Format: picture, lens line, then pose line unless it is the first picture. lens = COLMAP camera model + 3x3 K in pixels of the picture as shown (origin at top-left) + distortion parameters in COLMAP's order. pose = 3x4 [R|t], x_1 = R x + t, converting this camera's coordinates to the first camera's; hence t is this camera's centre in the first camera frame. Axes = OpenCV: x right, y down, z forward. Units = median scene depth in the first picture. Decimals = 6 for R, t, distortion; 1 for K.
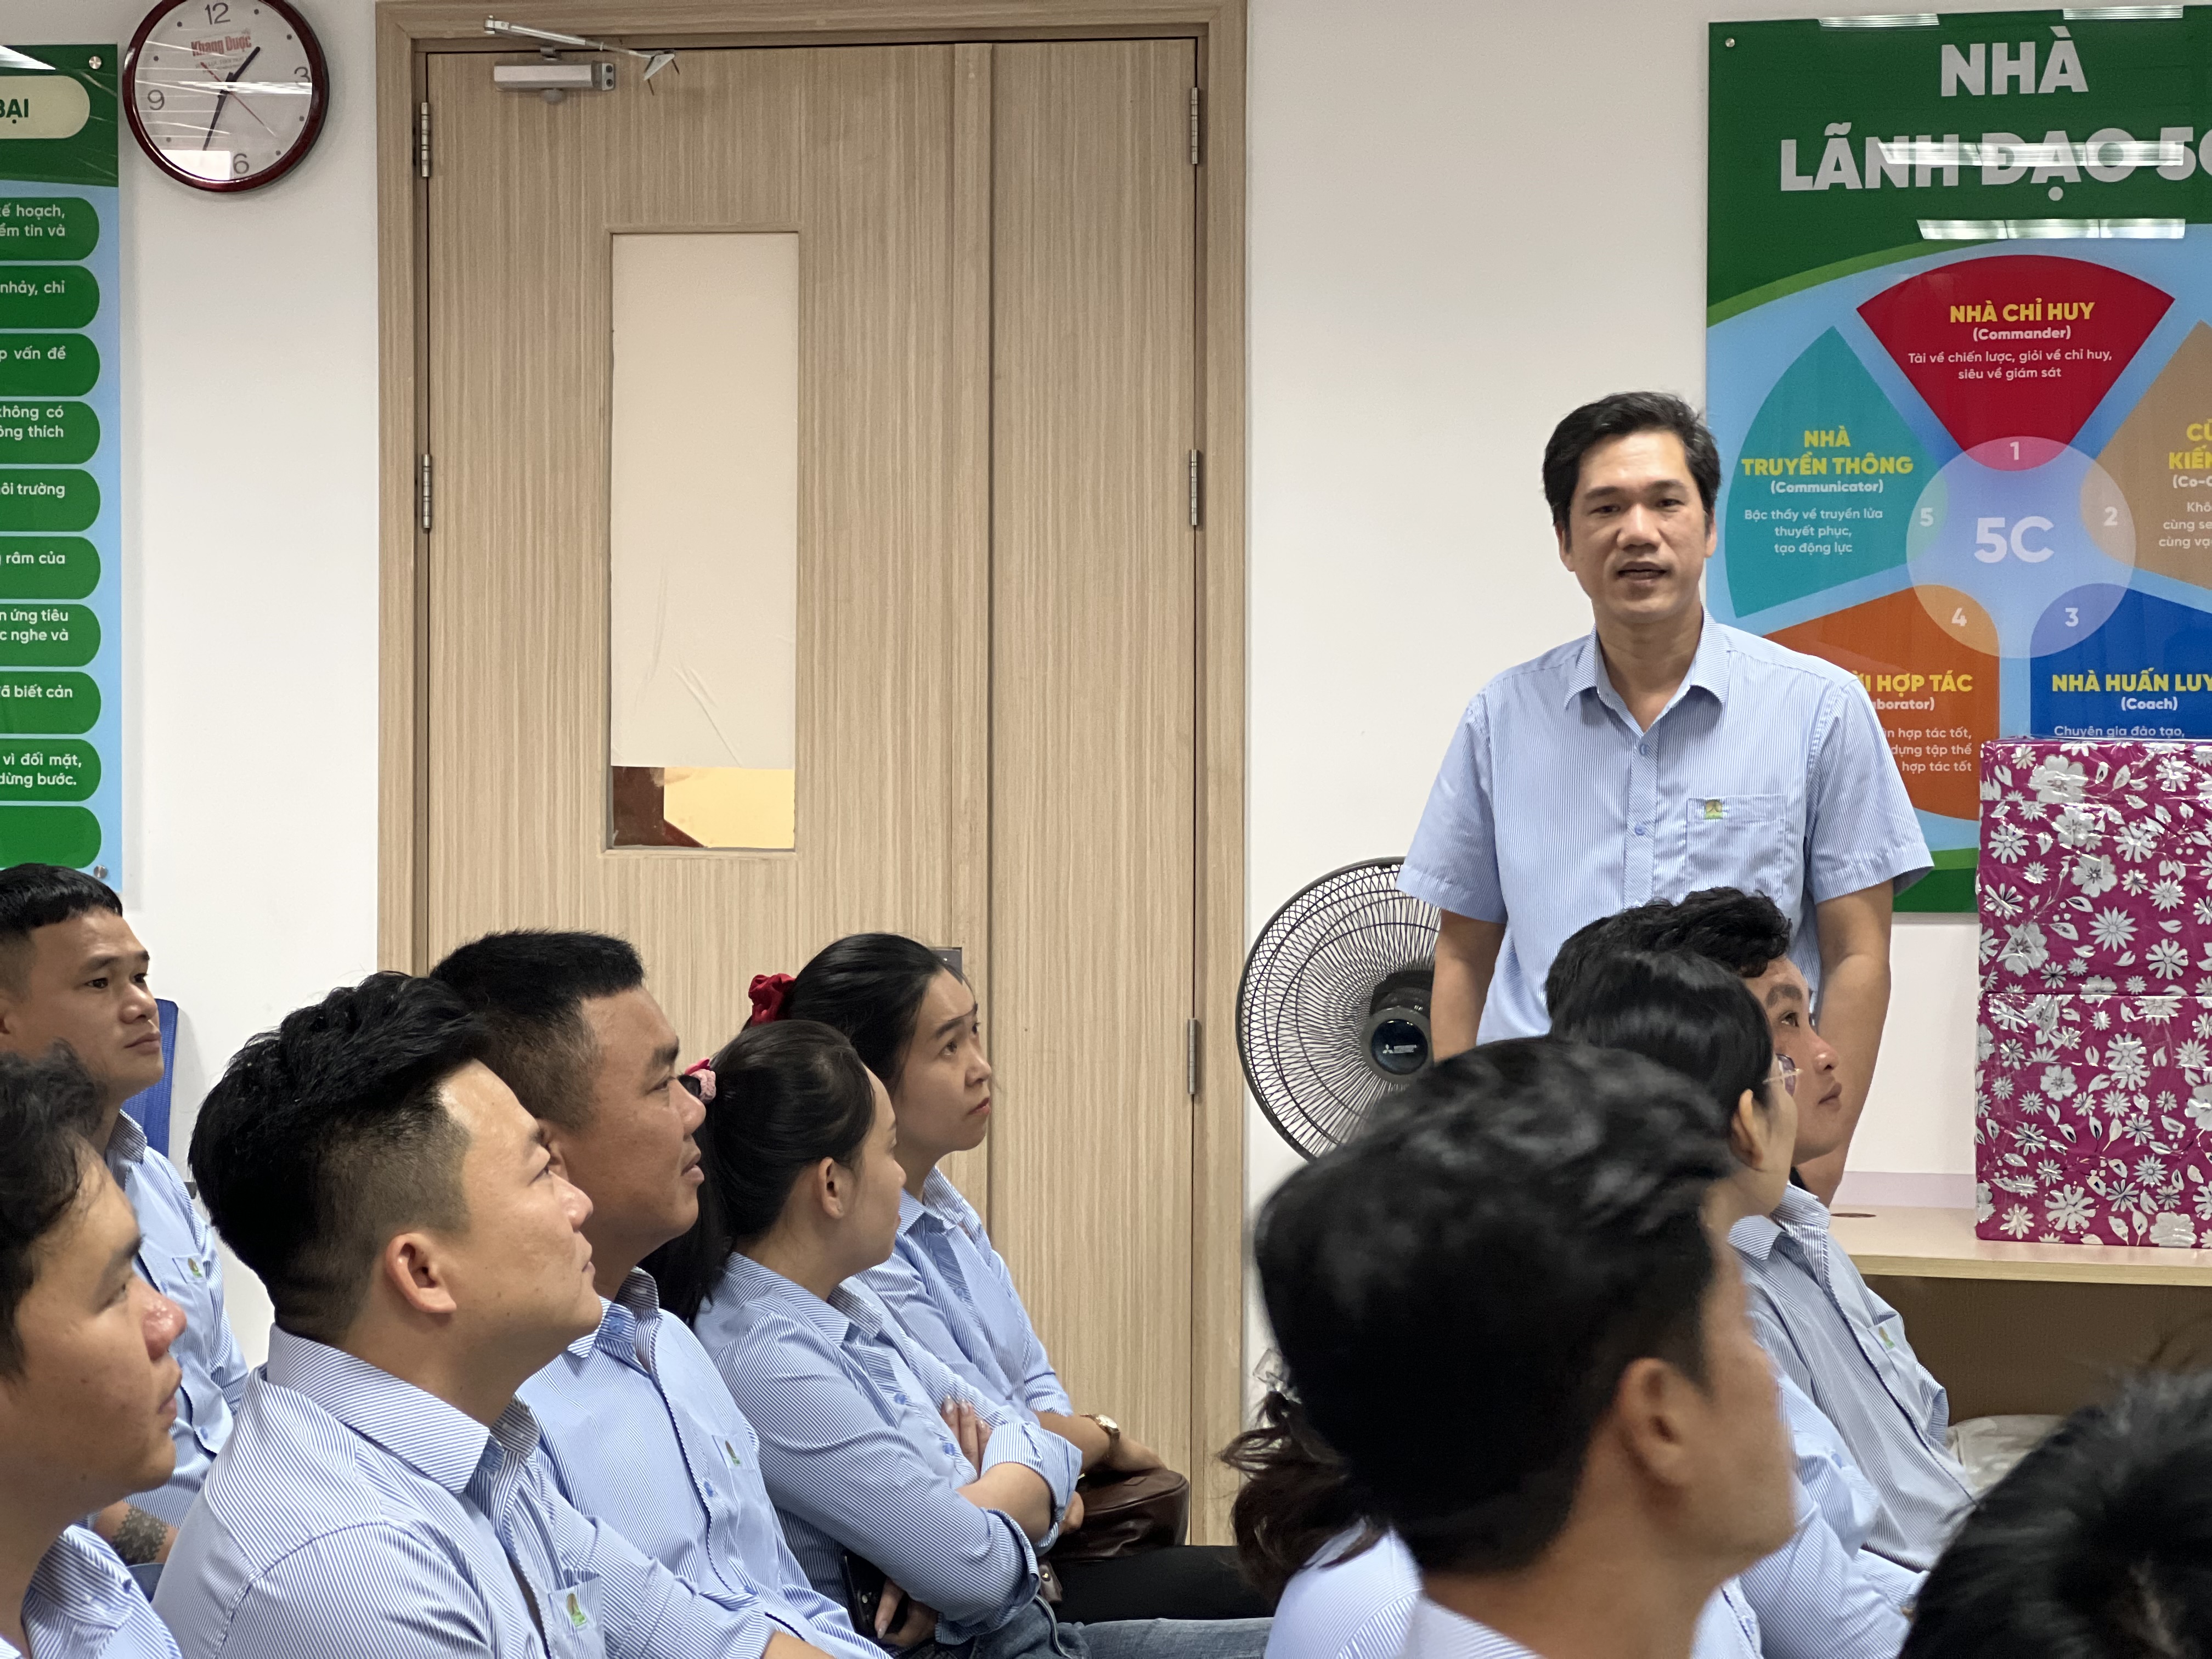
lens RADIAL K [[4957.2, 0, 1106.2], [0, 4957.2, 829.2], [0, 0, 1]] dist [0.227605, 0.000000]
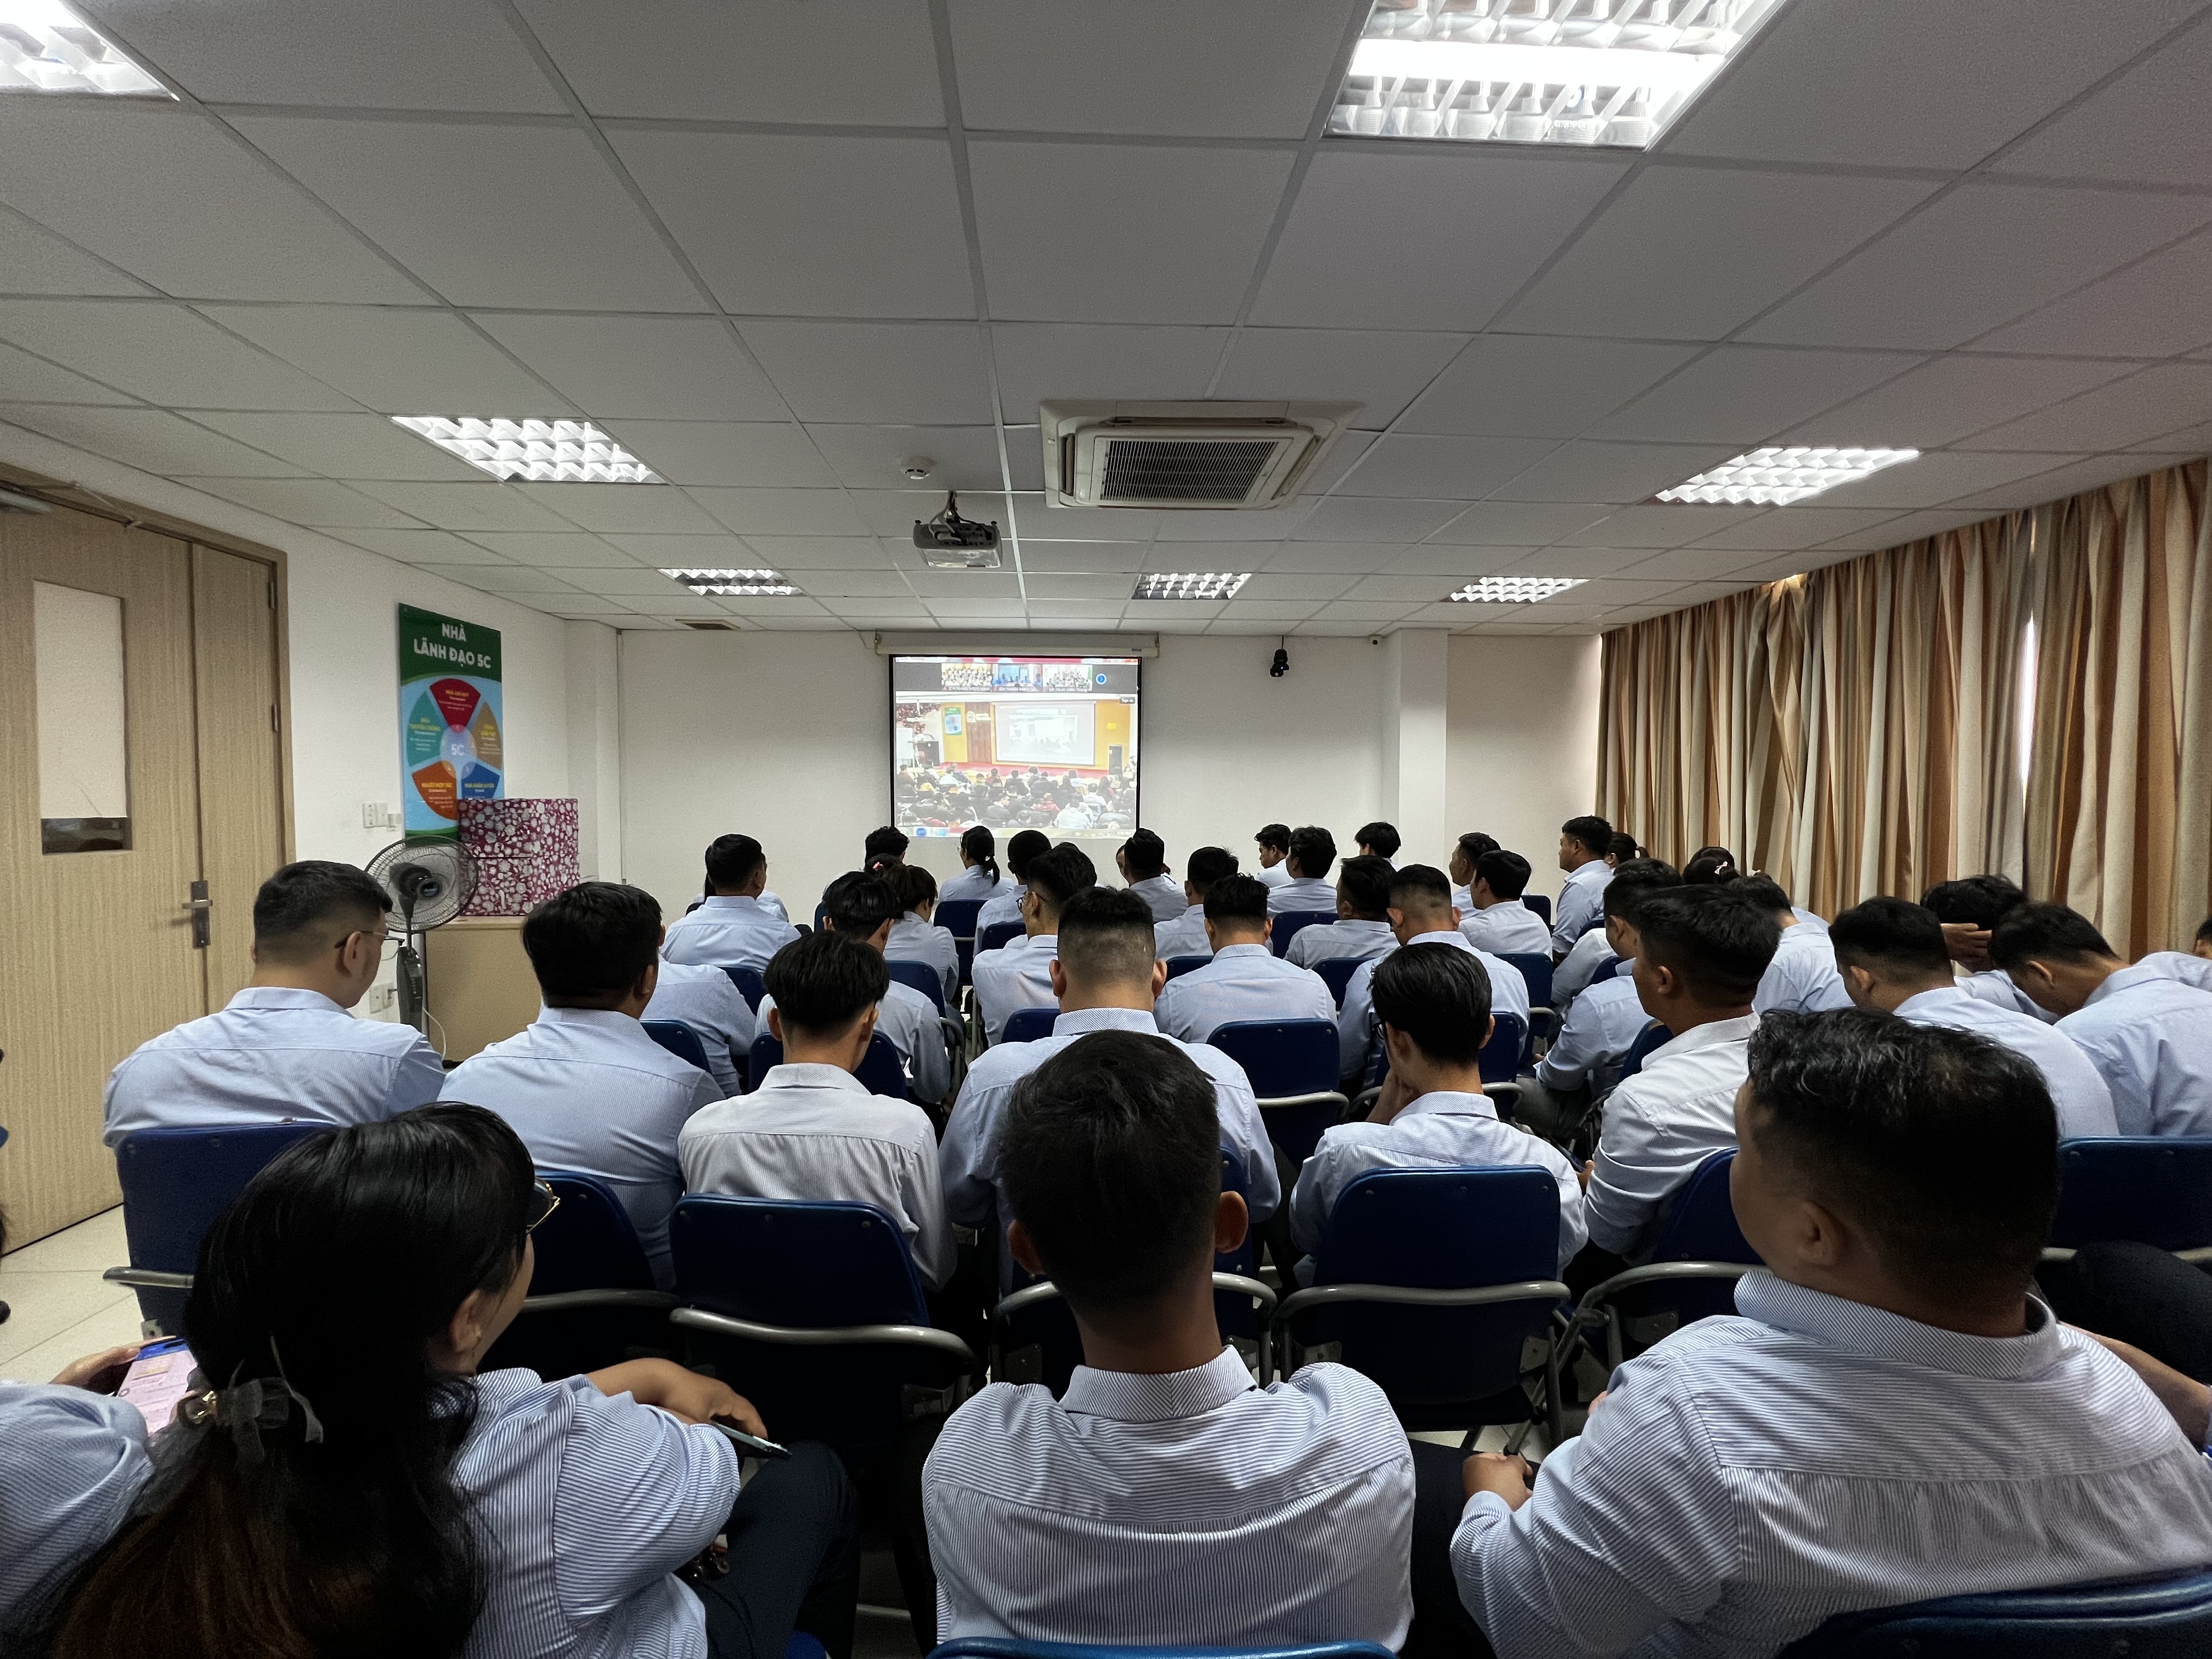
lens RADIAL K [[888.3, 0, 1118.9], [0, 888.3, 825.9], [0, 0, 1]] dist [0.000596, -0.000264]
pose [[-0.293735, -0.038572, 0.955108, -0.665840], [0.023981, 0.998574, 0.047703, -0.018126], [-0.955586, 0.036917, -0.292391, 0.705931]]
